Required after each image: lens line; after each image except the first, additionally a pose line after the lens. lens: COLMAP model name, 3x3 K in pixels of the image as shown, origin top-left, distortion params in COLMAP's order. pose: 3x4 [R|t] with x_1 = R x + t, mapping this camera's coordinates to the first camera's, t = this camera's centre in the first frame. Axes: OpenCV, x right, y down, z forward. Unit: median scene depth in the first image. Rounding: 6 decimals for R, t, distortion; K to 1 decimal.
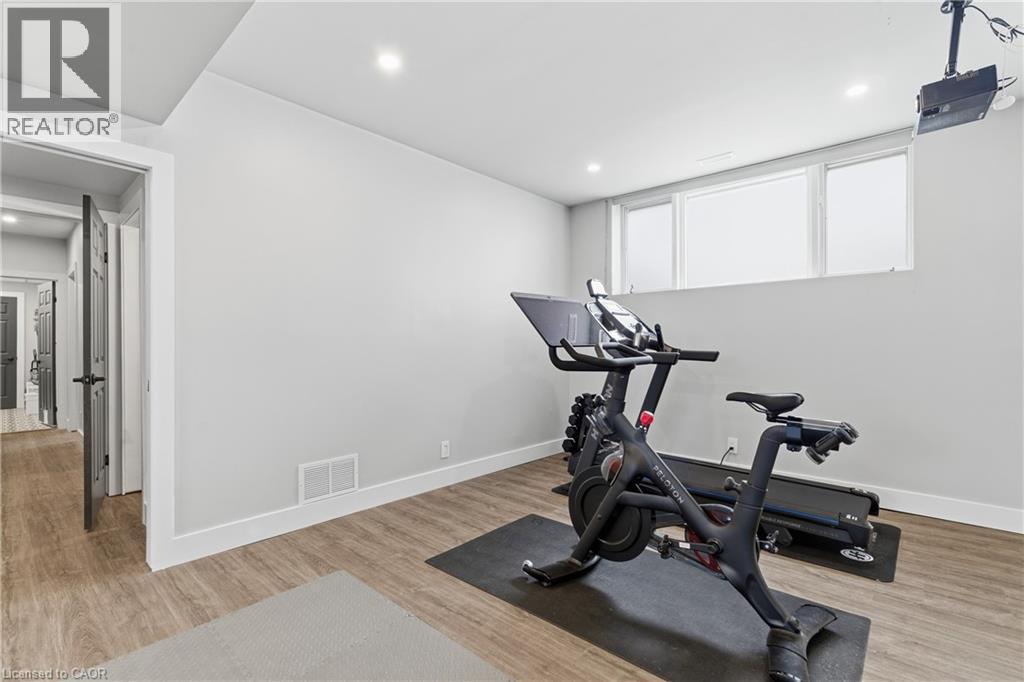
lens RADIAL K [[470.1, 0, 529.0], [0, 470.1, 346.0], [0, 0, 1]] dist [-0.000136, 0.000388]
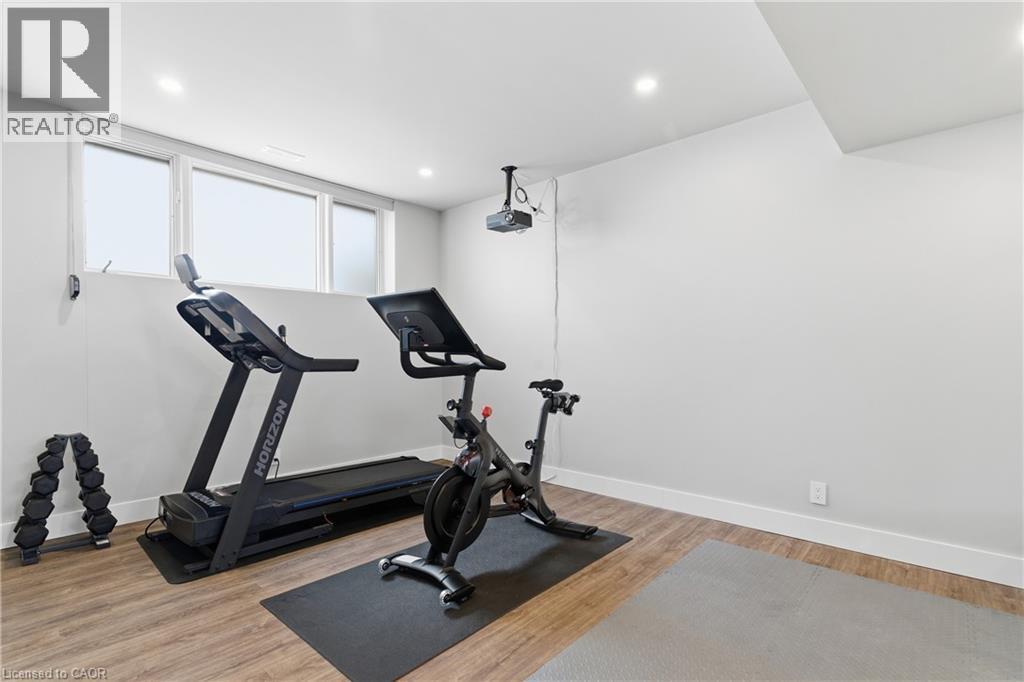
lens RADIAL K [[470.1, 0, 529.0], [0, 470.1, 346.0], [0, 0, 1]] dist [-0.000136, 0.000388]
pose [[0.010544, 0.019414, 0.999756, -0.722386], [0.001801, 0.999810, -0.019434, 0.007850], [-0.999943, 0.002006, 0.010507, 0.663997]]
